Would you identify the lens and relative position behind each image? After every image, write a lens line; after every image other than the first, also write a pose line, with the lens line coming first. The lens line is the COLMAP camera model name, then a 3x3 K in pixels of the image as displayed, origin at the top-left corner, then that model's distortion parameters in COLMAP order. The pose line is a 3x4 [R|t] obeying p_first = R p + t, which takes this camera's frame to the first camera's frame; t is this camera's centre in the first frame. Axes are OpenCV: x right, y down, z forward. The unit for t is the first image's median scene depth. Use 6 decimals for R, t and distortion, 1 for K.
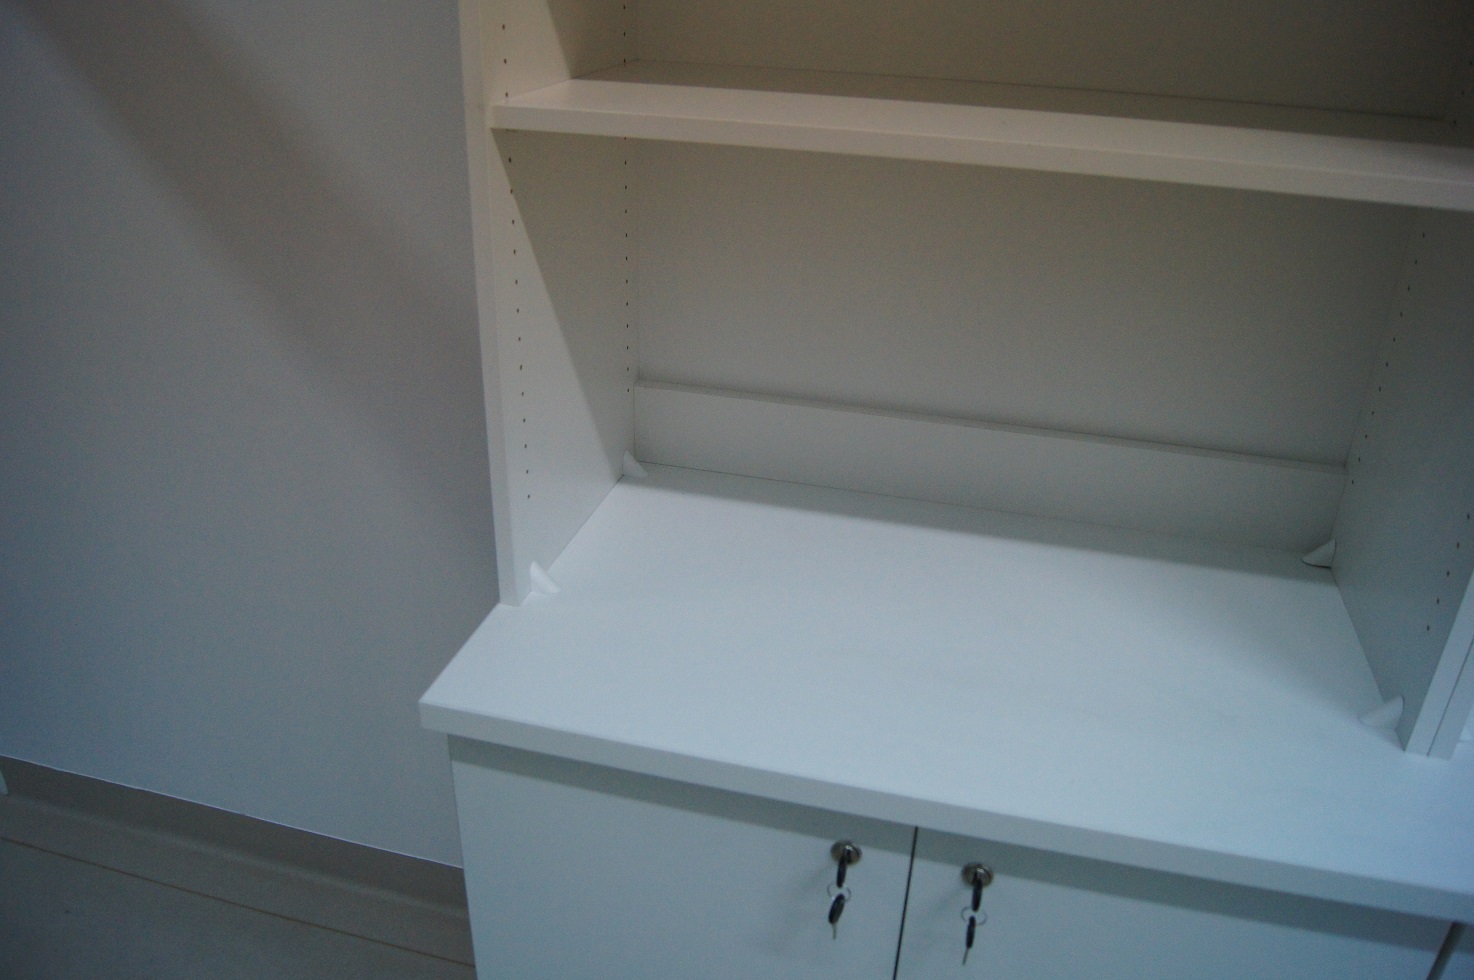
lens RADIAL K [[1136.0, 0, 737.0], [0, 1136.0, 490.0], [0, 0, 1]] dist [-0.079902, 0.006666]
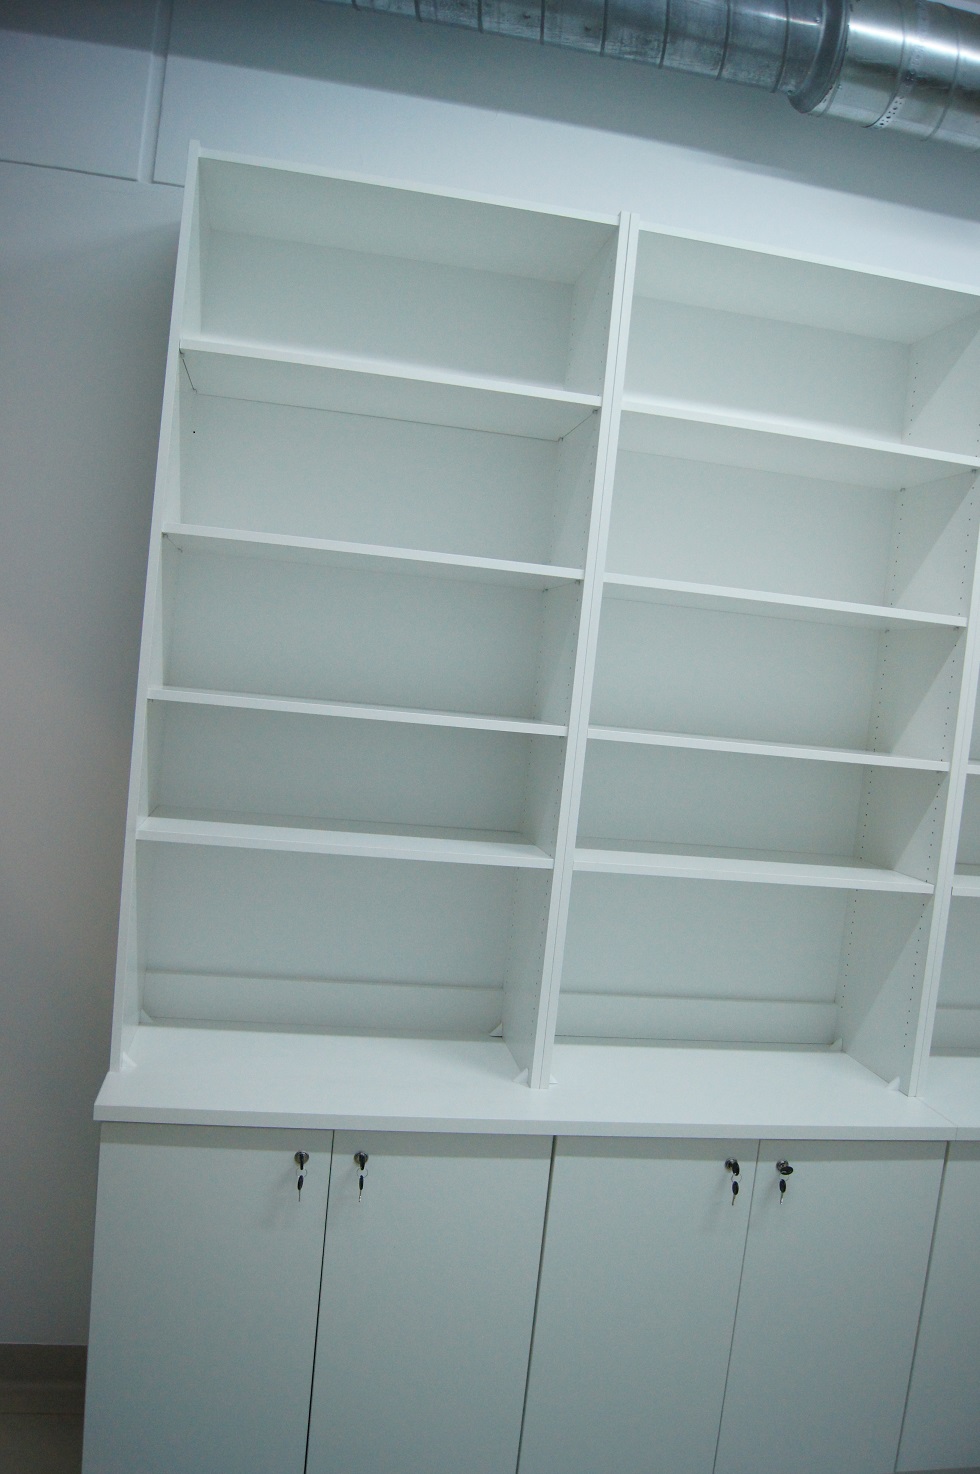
lens RADIAL K [[1136.0, 0, 490.4], [0, 1136.0, 747.0], [0, 0, 1]] dist [-0.079902, 0.006666]
pose [[0.906283, 0.037383, 0.421014, -0.516423], [0.125581, 0.927284, -0.352666, 0.399144], [-0.403583, 0.372487, 0.835688, -1.258575]]
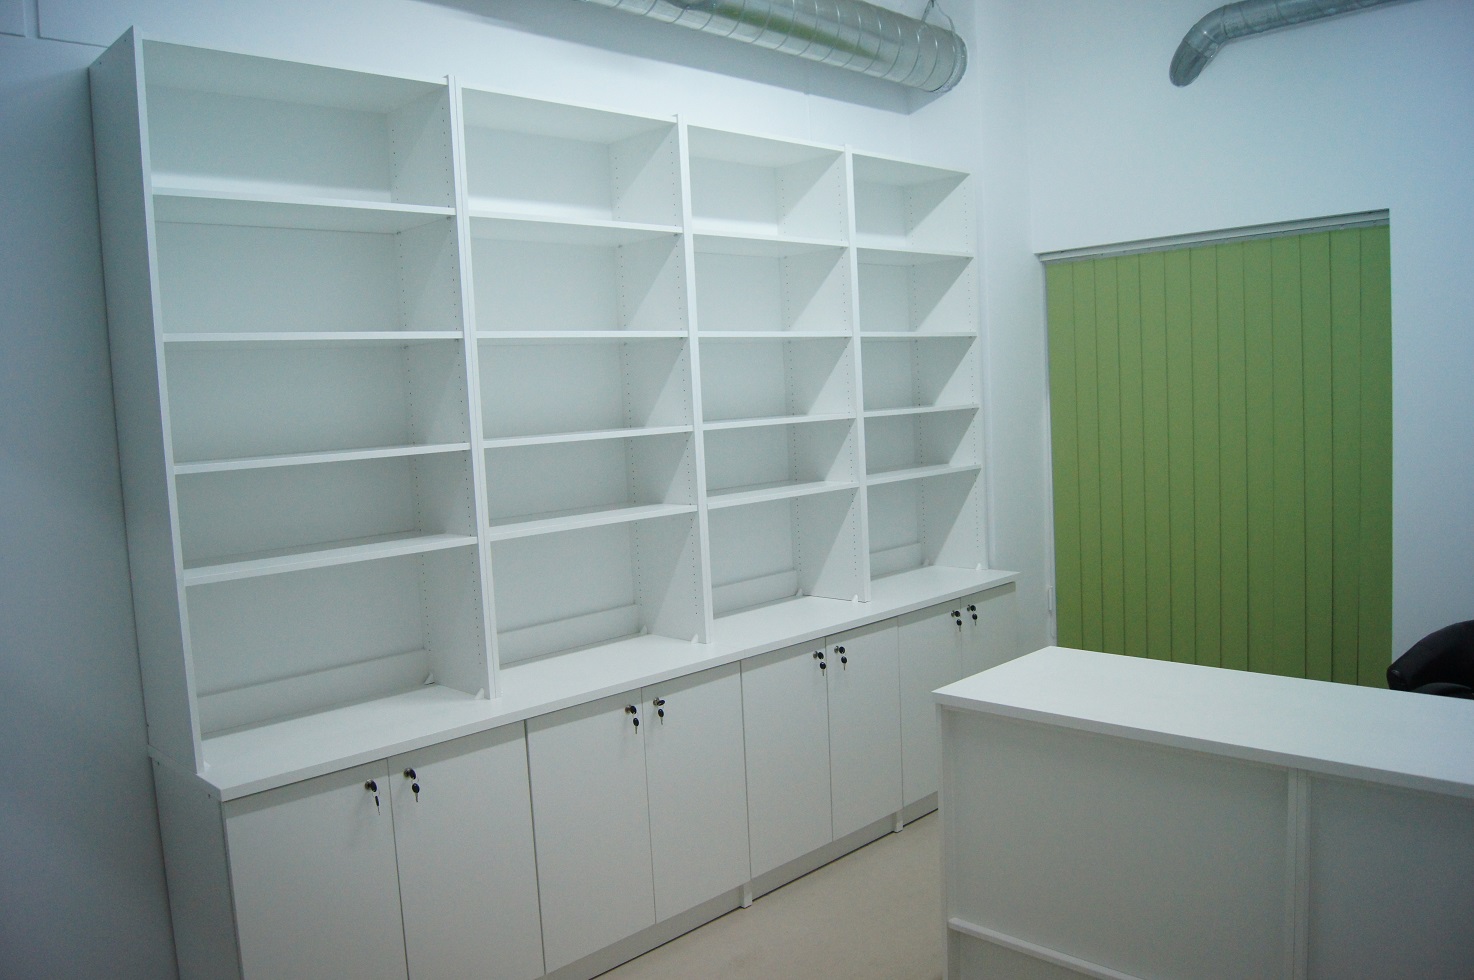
lens RADIAL K [[1136.0, 0, 737.0], [0, 1136.0, 490.0], [0, 0, 1]] dist [-0.079902, 0.006666]
pose [[0.508288, -0.126482, 0.851848, -1.815744], [0.452188, 0.881025, -0.139001, 0.487535], [-0.732918, 0.455848, 0.505008, -1.556081]]
